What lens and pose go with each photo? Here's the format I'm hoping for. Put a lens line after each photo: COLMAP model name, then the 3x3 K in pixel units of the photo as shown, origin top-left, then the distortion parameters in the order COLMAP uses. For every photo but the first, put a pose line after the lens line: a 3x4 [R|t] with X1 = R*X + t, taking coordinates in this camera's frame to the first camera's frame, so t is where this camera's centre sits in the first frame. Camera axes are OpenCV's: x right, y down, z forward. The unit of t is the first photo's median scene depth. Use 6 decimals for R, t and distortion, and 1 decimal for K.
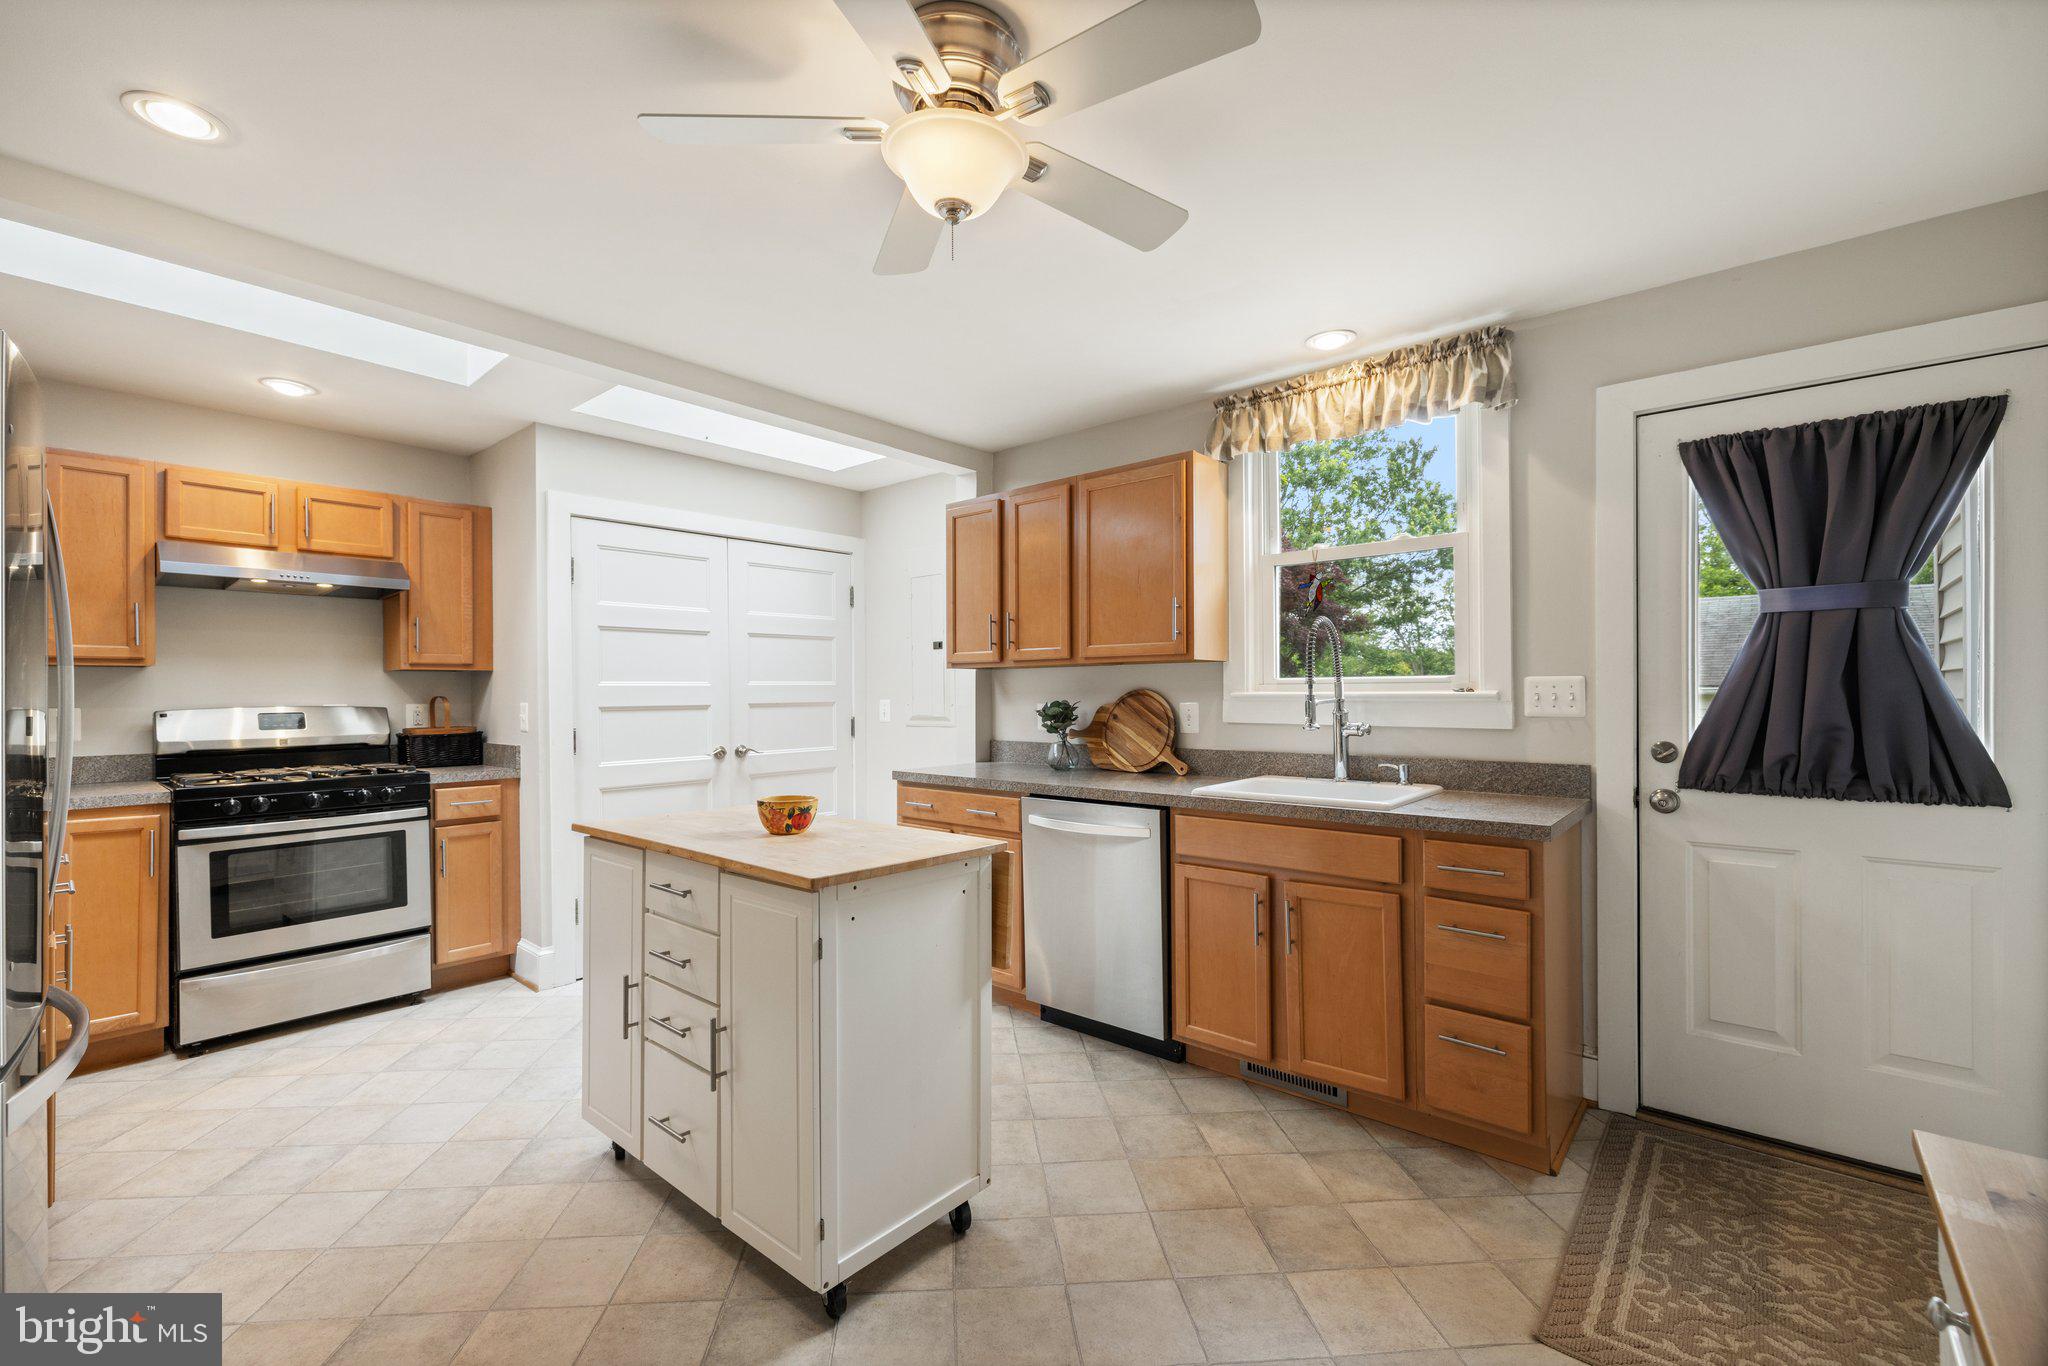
lens RADIAL K [[862.4, 0, 1013.4], [0, 862.4, 692.9], [0, 0, 1]] dist [-0.000194, -0.000083]
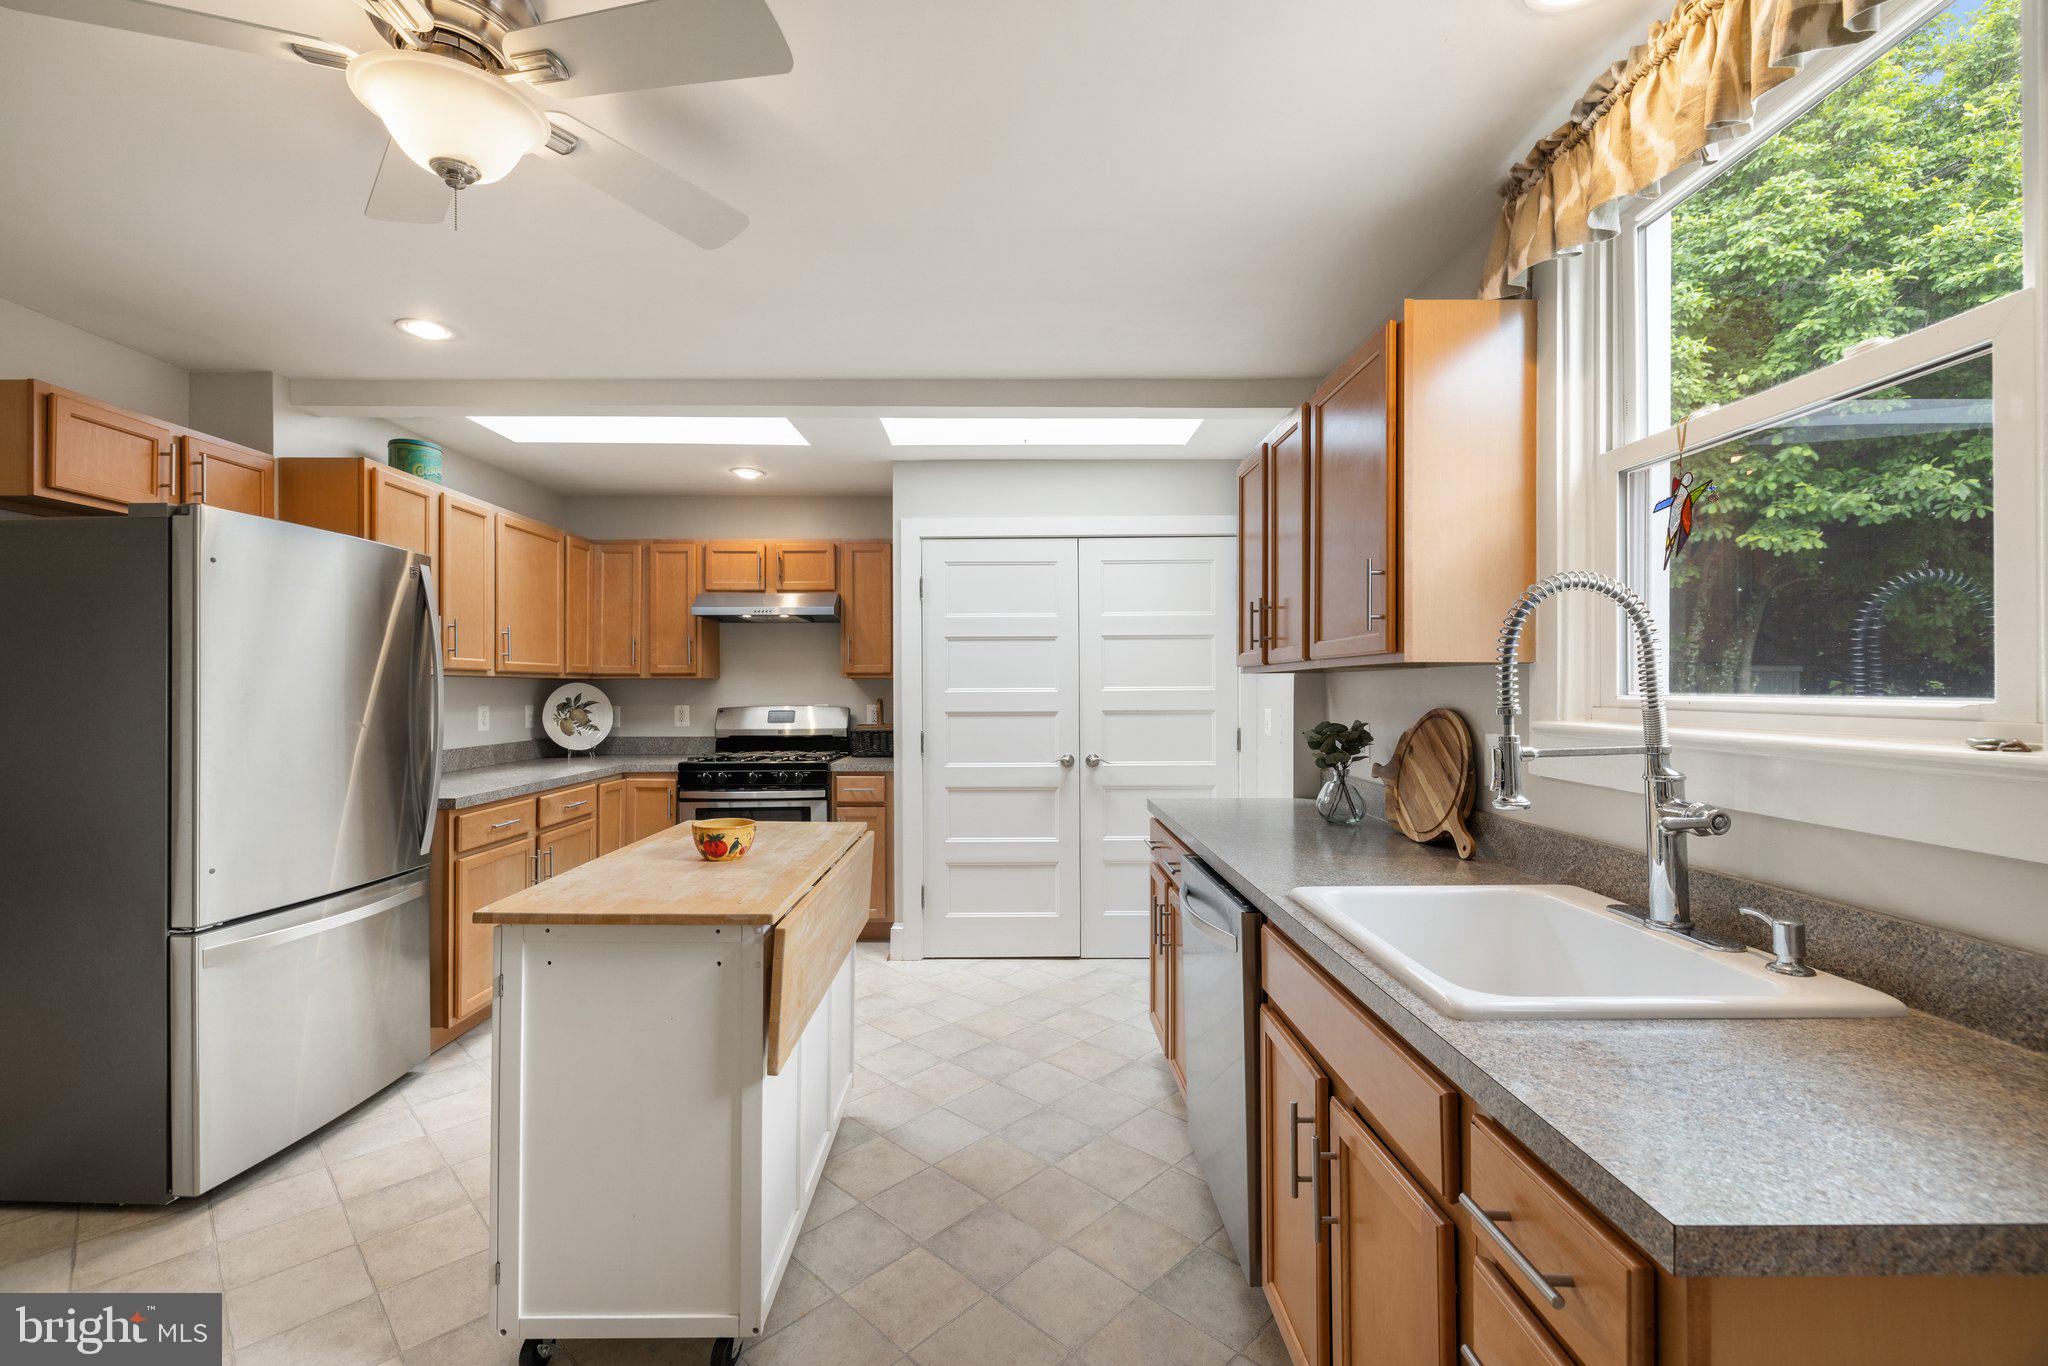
lens RADIAL K [[862.4, 0, 1011.8], [0, 862.4, 689.0], [0, 0, 1]] dist [-0.000194, -0.000083]
pose [[0.661083, 0.006858, -0.750282, 0.415760], [-0.003226, 0.999975, 0.006298, -0.020979], [0.750306, -0.001743, 0.661088, 0.372076]]
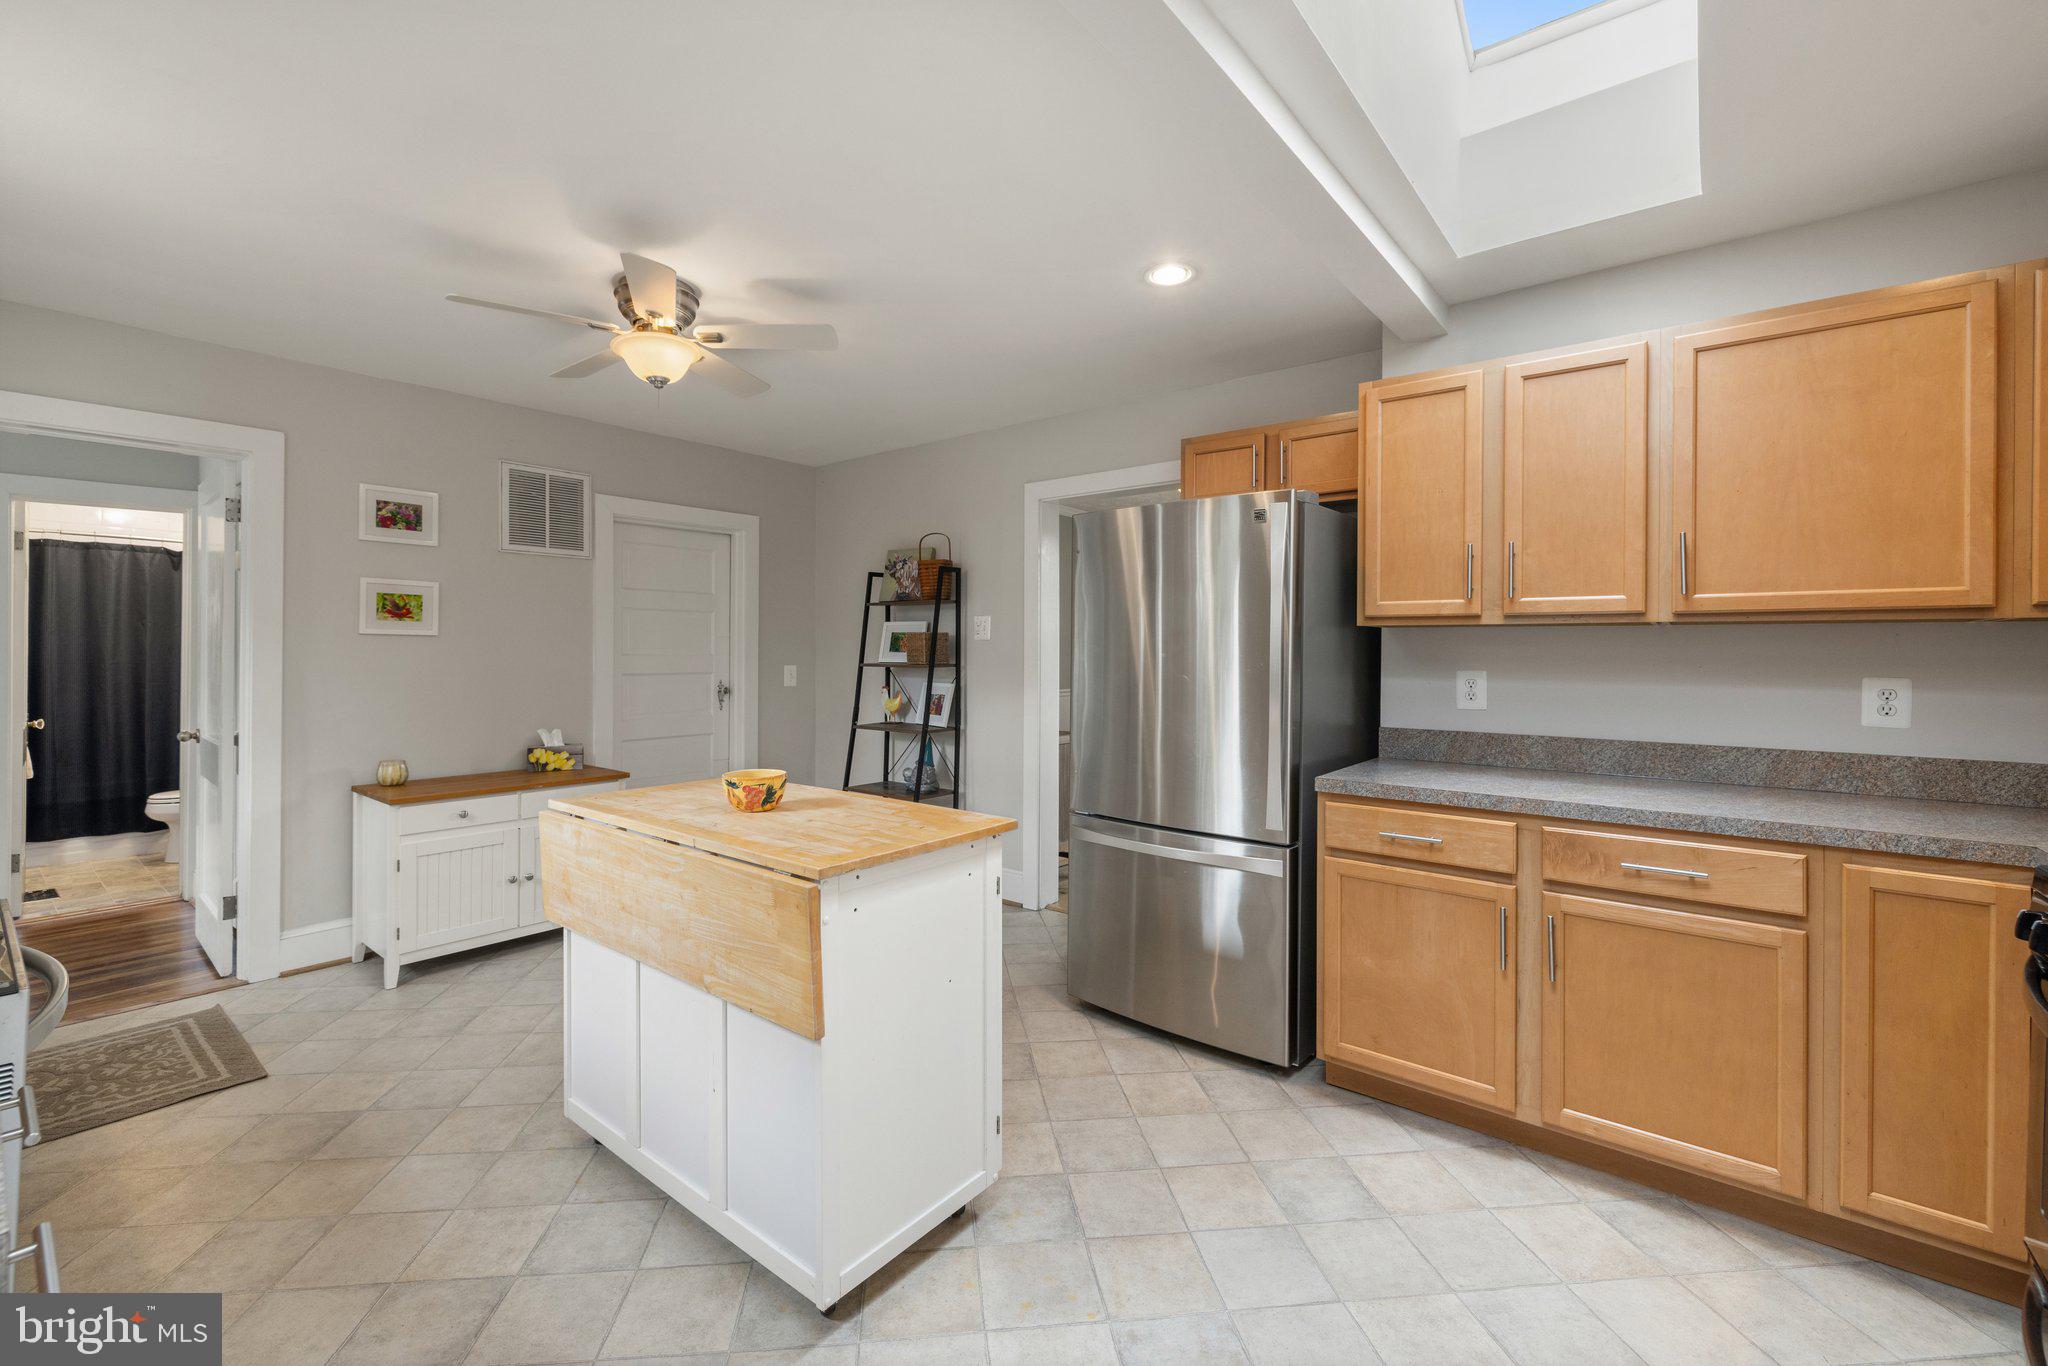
lens RADIAL K [[862.4, 0, 1003.0], [0, 862.4, 656.2], [0, 0, 1]] dist [-0.000194, -0.000083]
pose [[-0.999638, -0.000766, -0.026880, -0.313676], [-0.000815, 0.999998, 0.001807, -0.004073], [0.026879, 0.001829, -0.999637, 1.202138]]
